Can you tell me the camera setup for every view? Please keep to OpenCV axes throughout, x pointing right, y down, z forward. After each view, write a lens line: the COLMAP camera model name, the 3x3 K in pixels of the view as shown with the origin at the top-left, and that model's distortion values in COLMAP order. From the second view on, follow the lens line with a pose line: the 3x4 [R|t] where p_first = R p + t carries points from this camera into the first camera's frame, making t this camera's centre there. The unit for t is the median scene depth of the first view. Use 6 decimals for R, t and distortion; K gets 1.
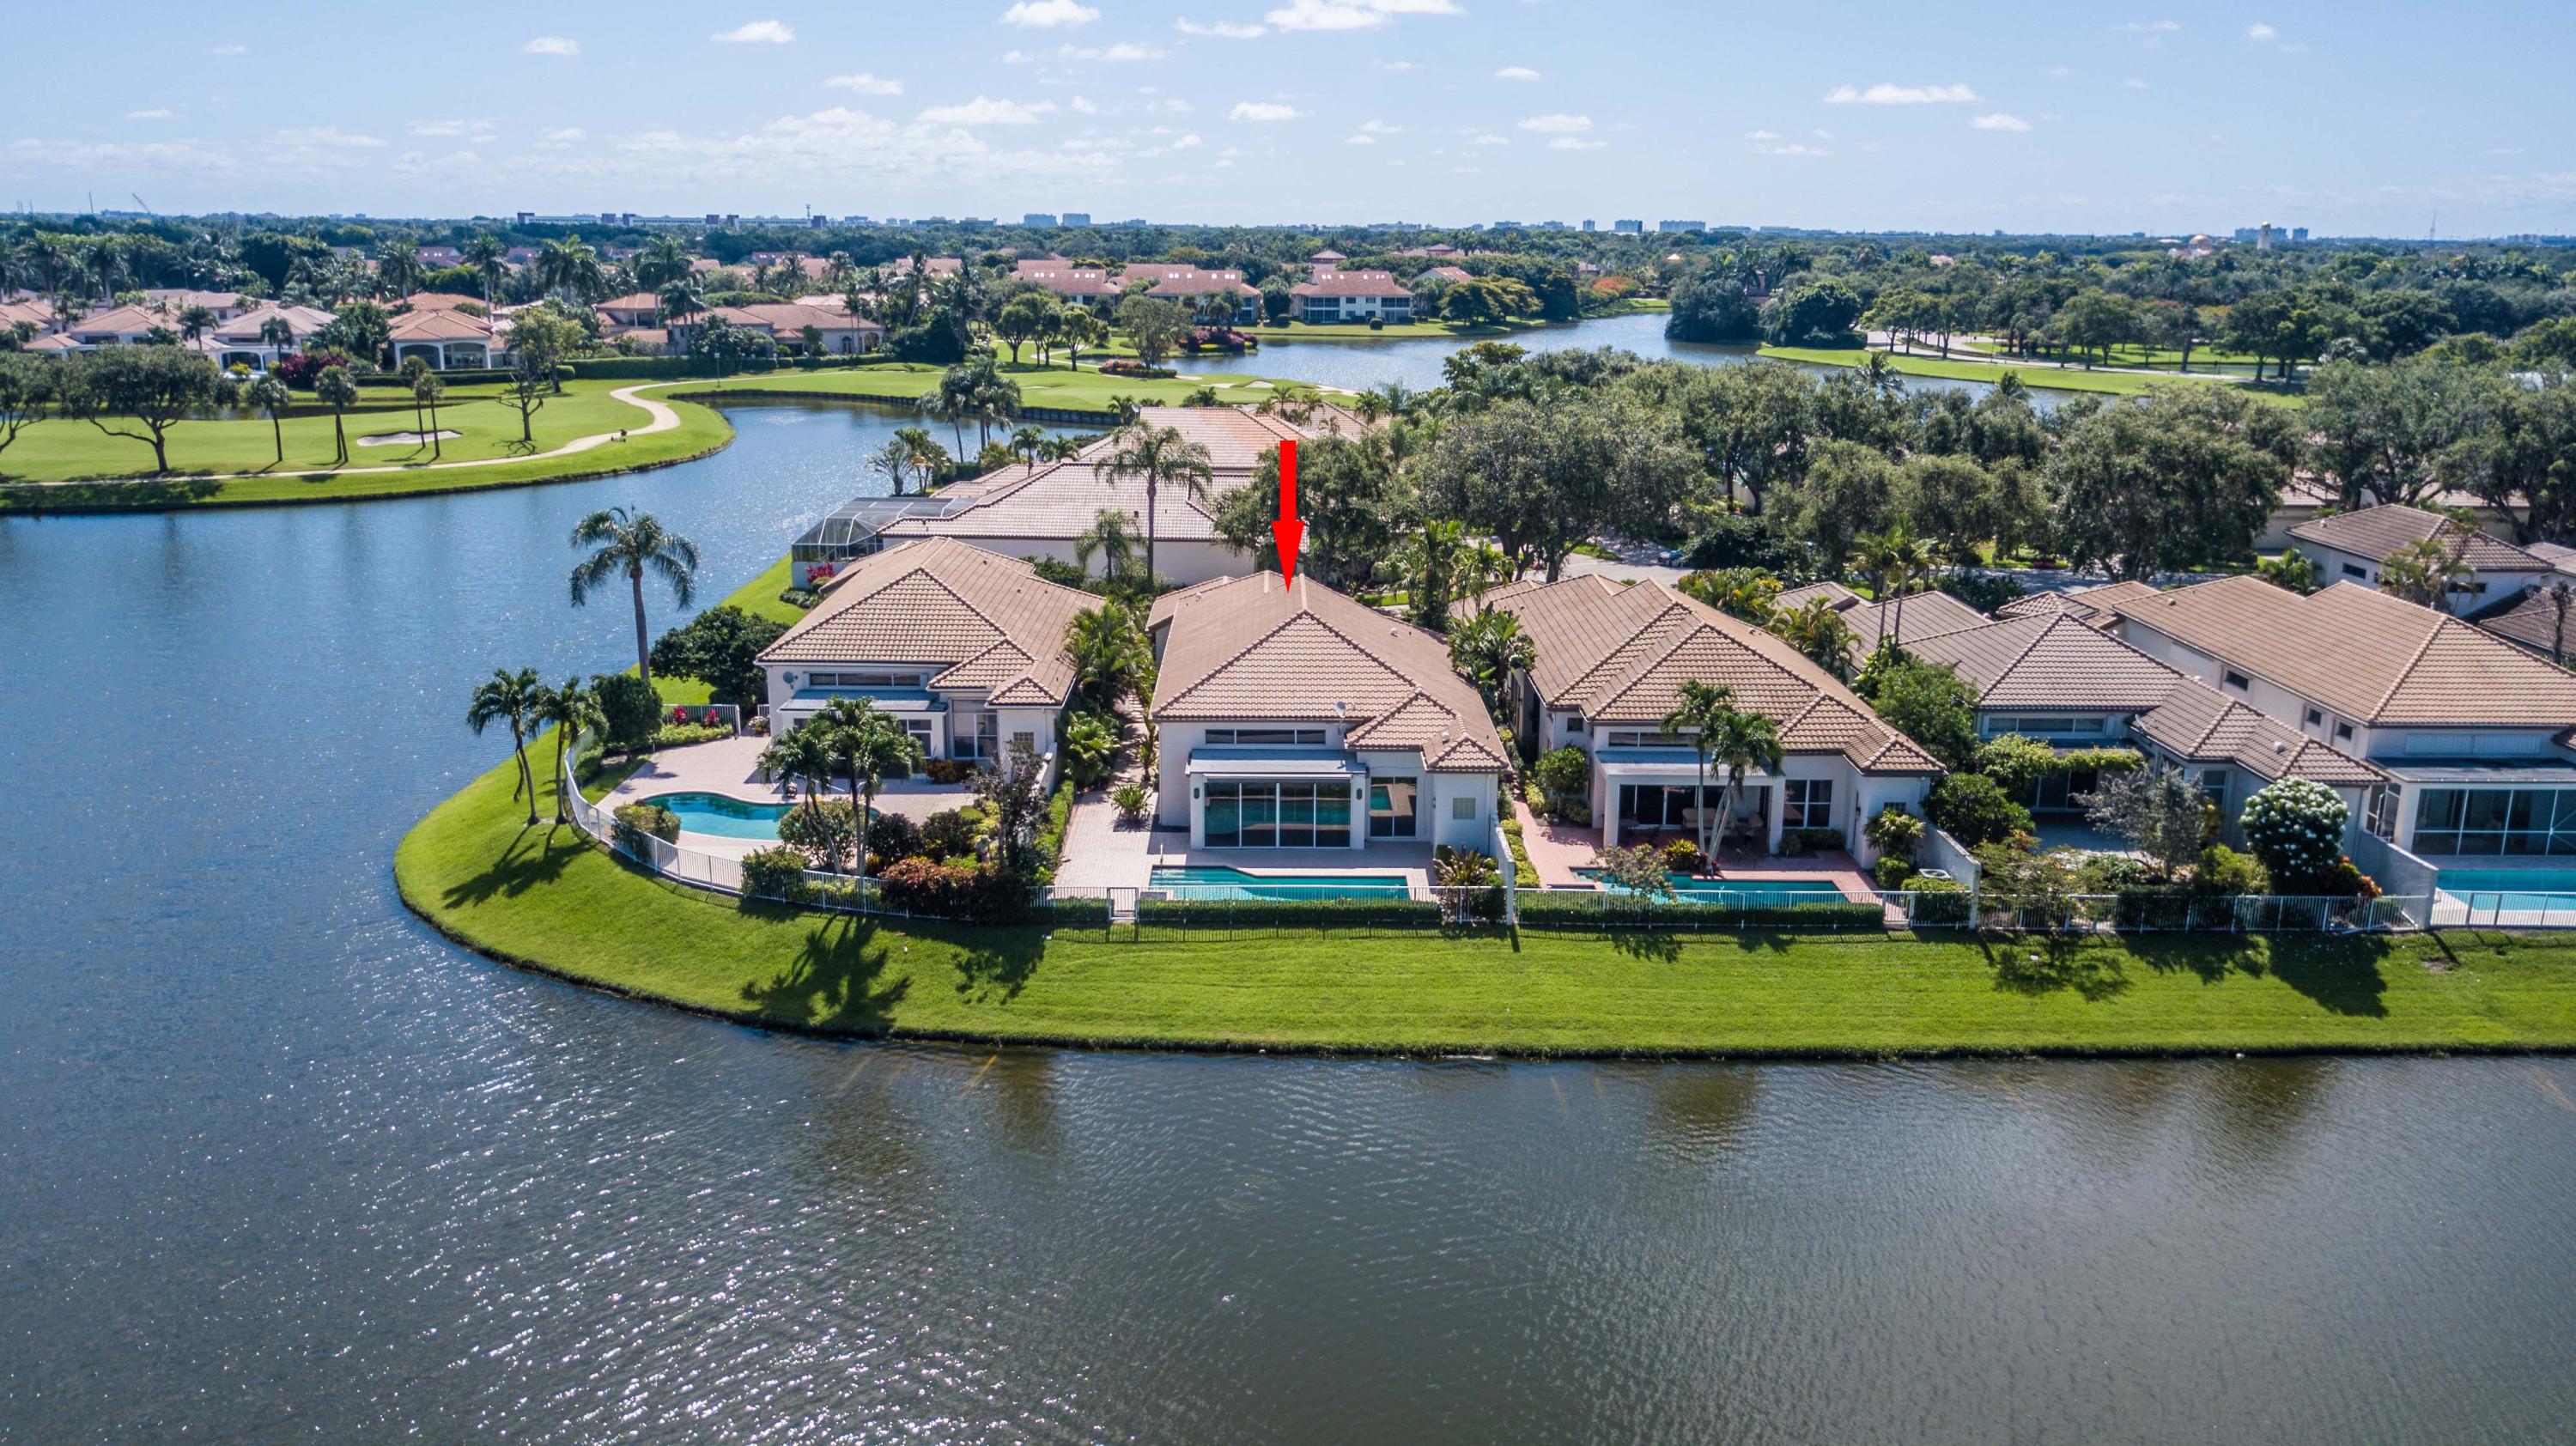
lens RADIAL K [[1990.6, 0, 1276.7], [0, 1990.6, 675.3], [0, 0, 1]] dist [0.003894, -0.006443]
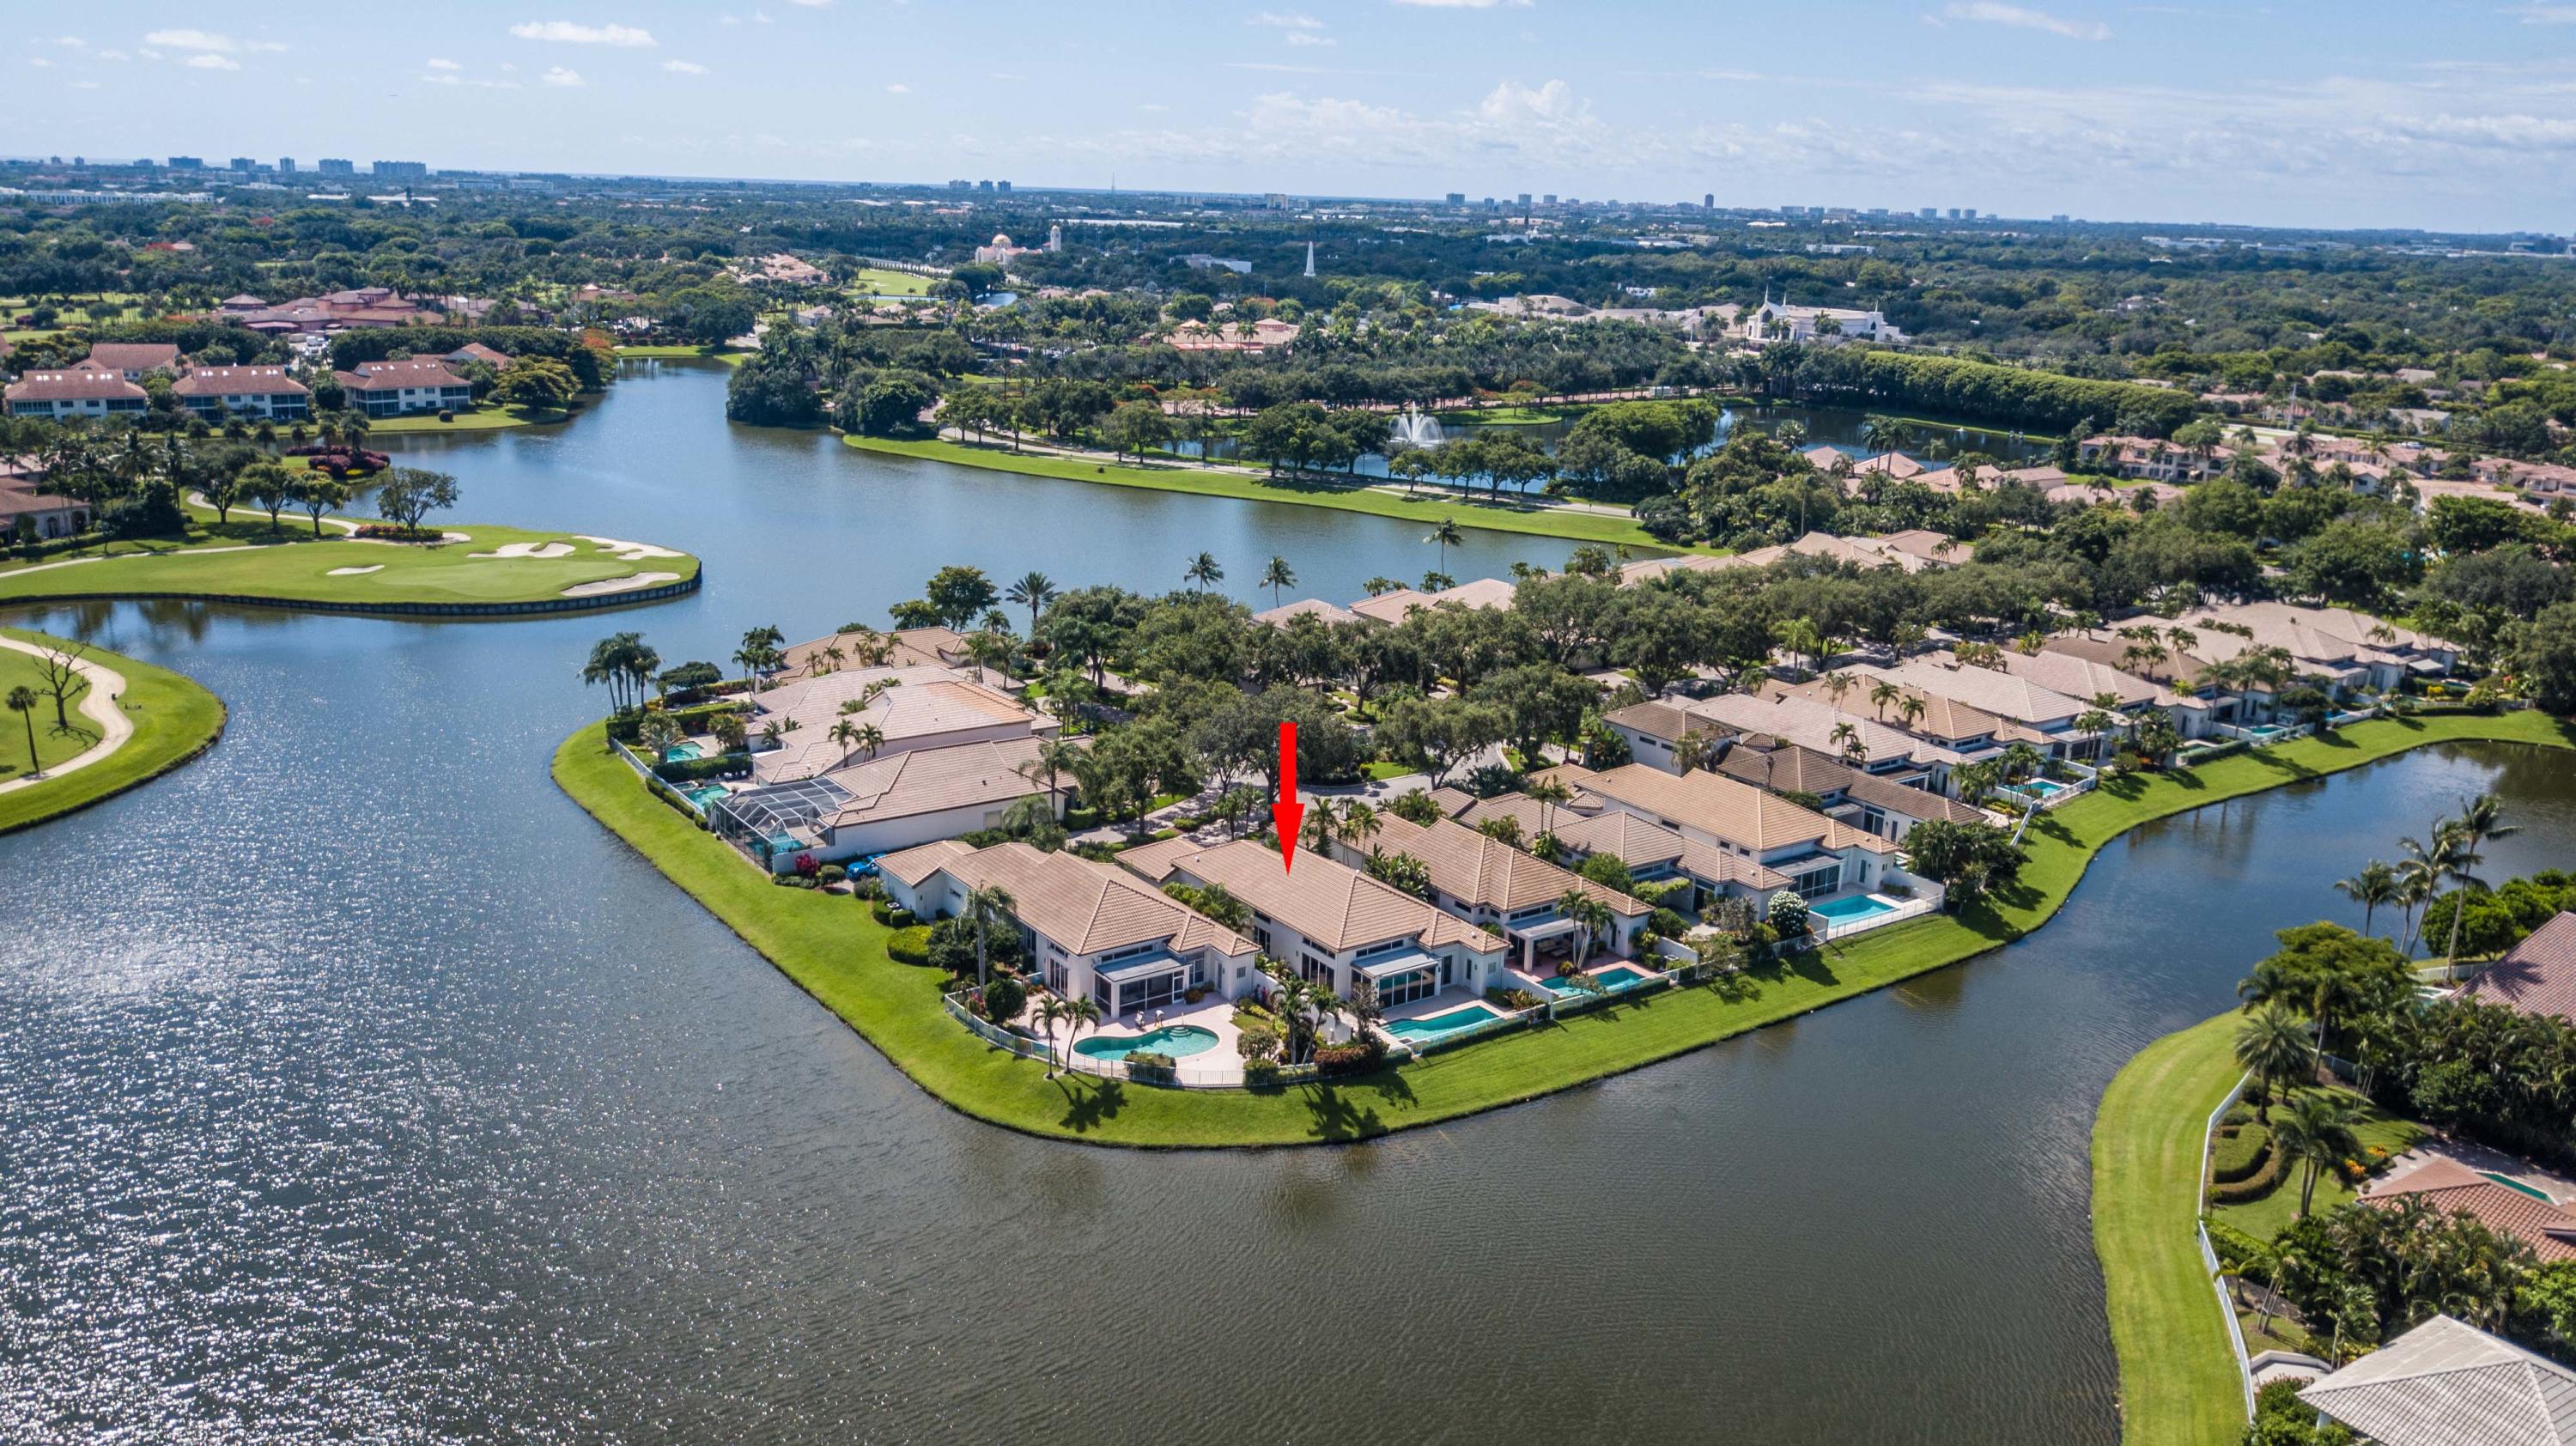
lens RADIAL K [[2075.3, 0, 1288.0], [0, 2075.3, 723.0], [0, 0, 1]] dist [-0.033363, -0.007732]
pose [[0.814304, -0.128935, 0.565937, -1.230163], [0.098870, 0.991579, 0.083647, -0.378431], [-0.571956, -0.012160, 0.820194, -0.647846]]
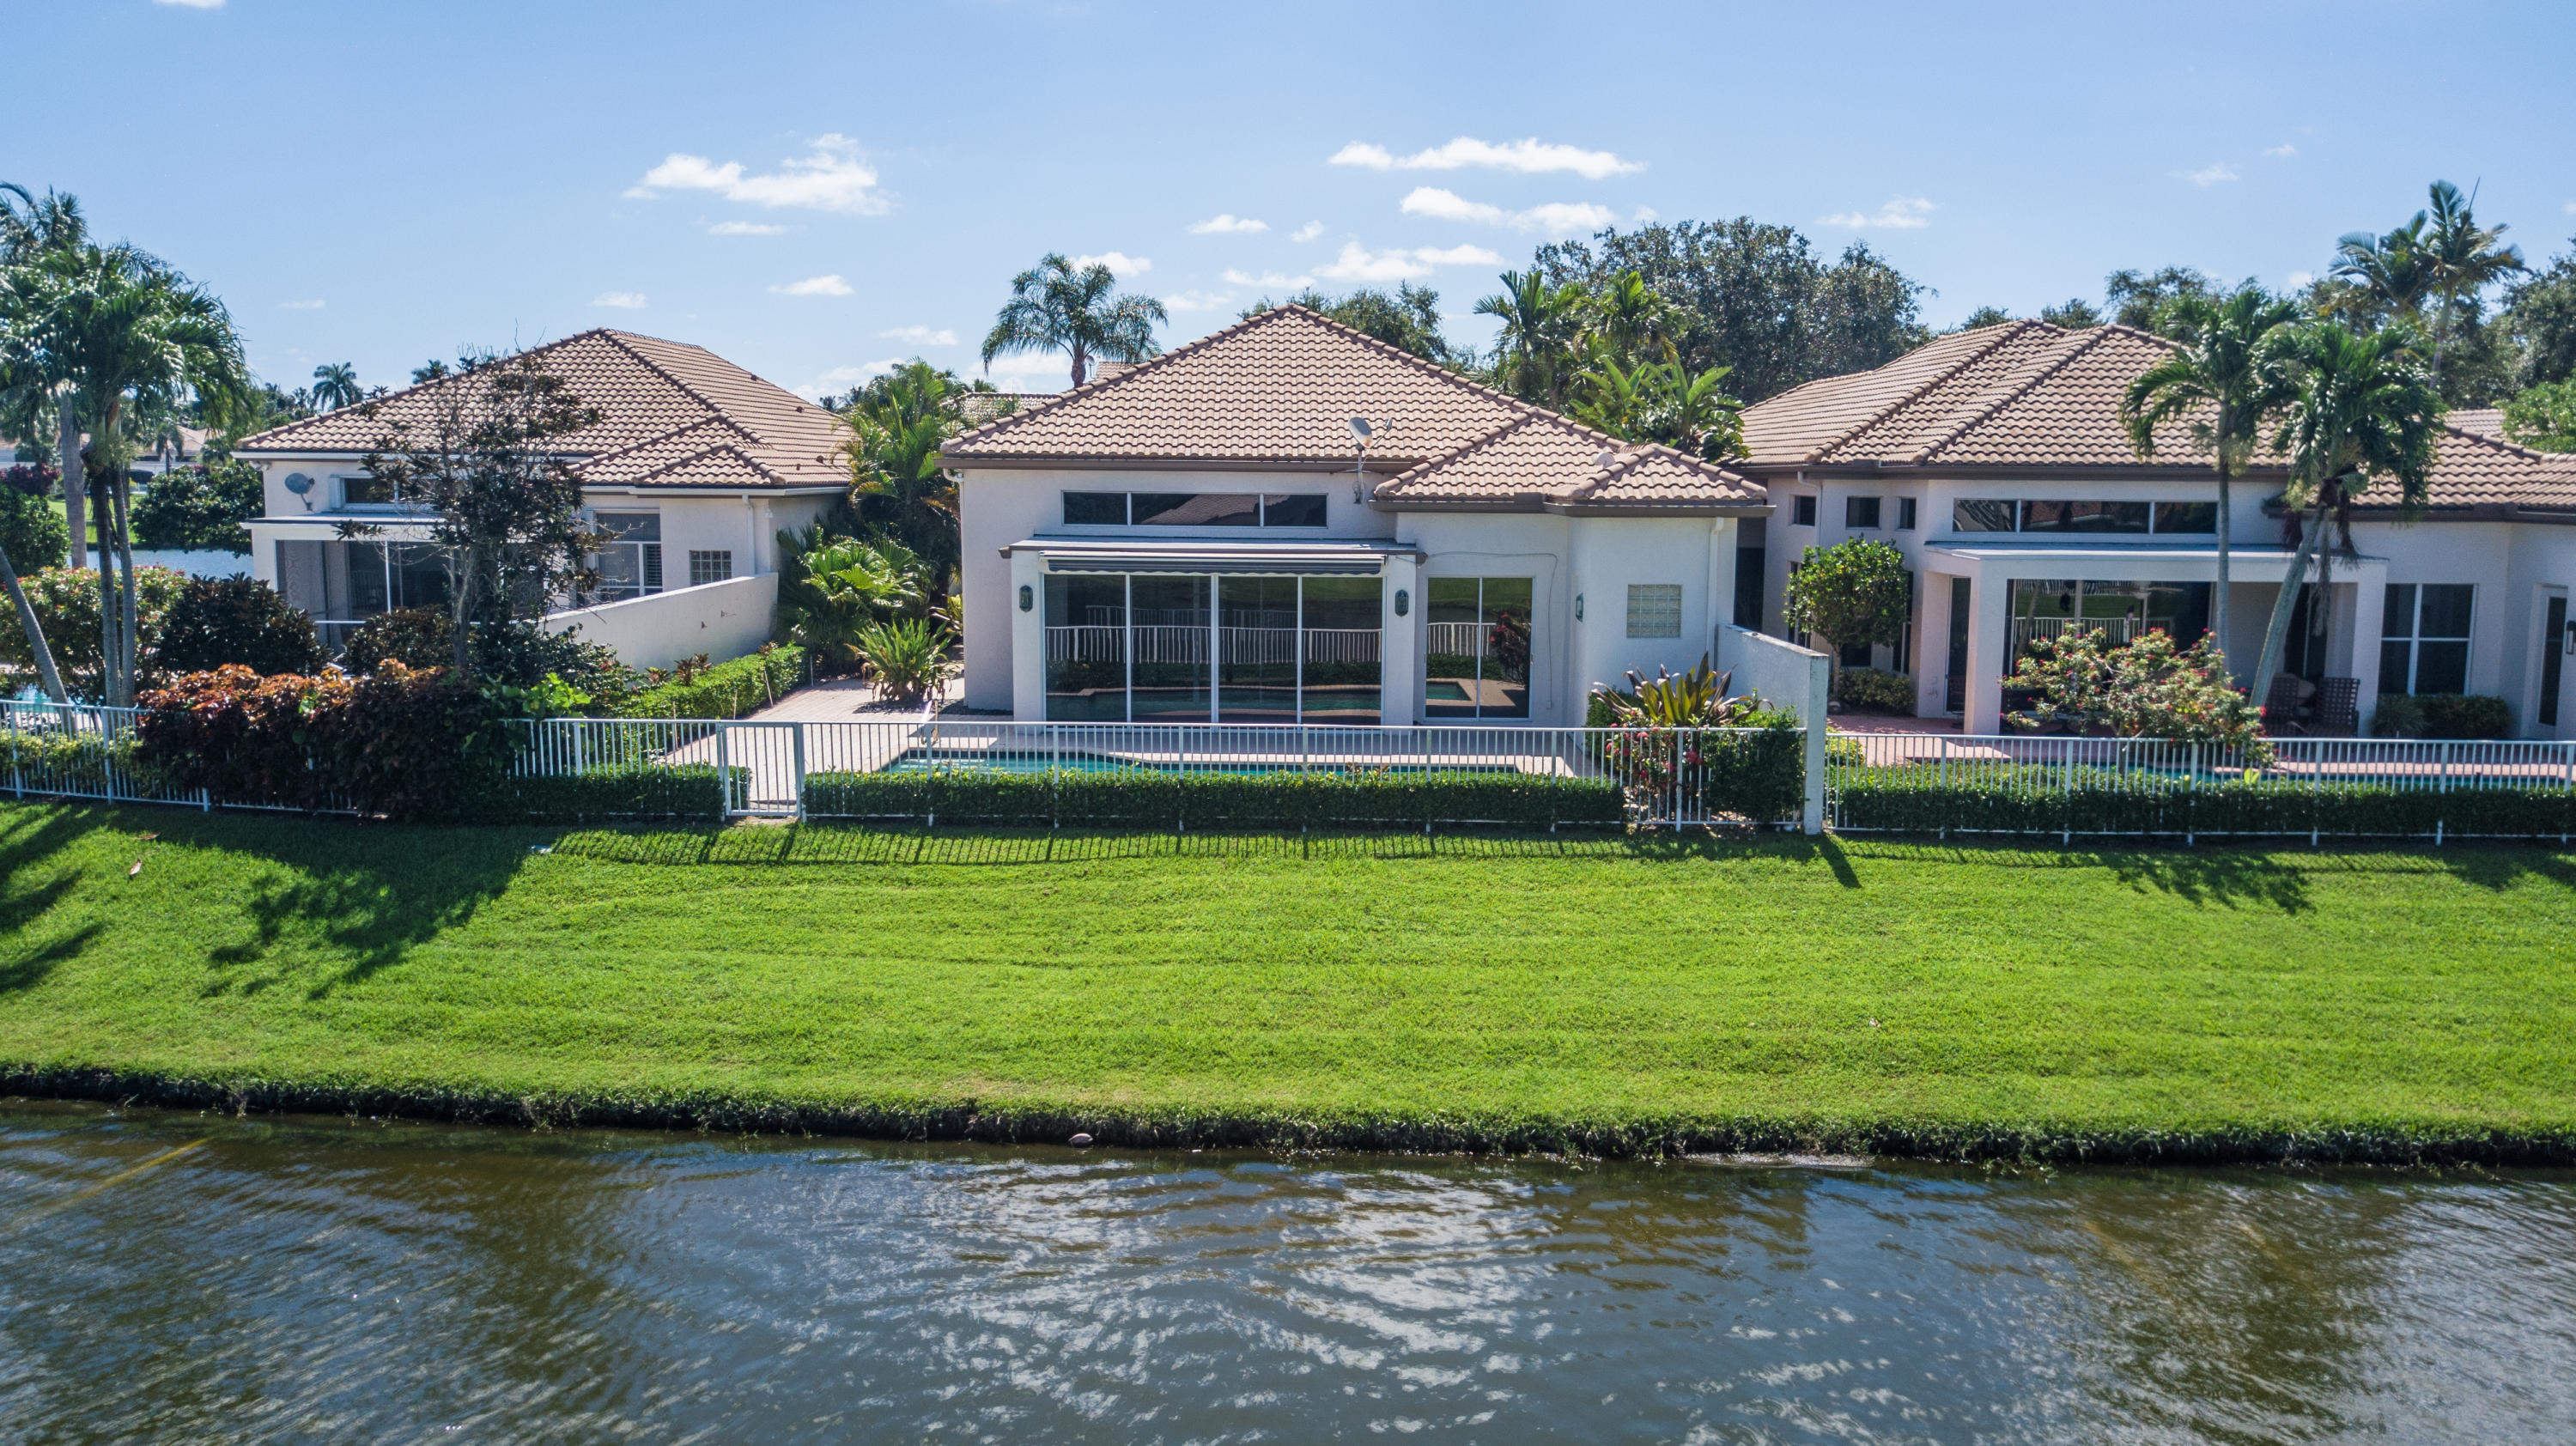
lens RADIAL K [[2075.3, 0, 1288.0], [0, 2075.3, 723.0], [0, 0, 1]] dist [-0.033363, -0.007732]
pose [[0.999927, 0.003819, -0.011432, 0.021697], [-0.004757, 0.996528, -0.083126, 0.121804], [0.011075, 0.083175, 0.996473, 0.546897]]
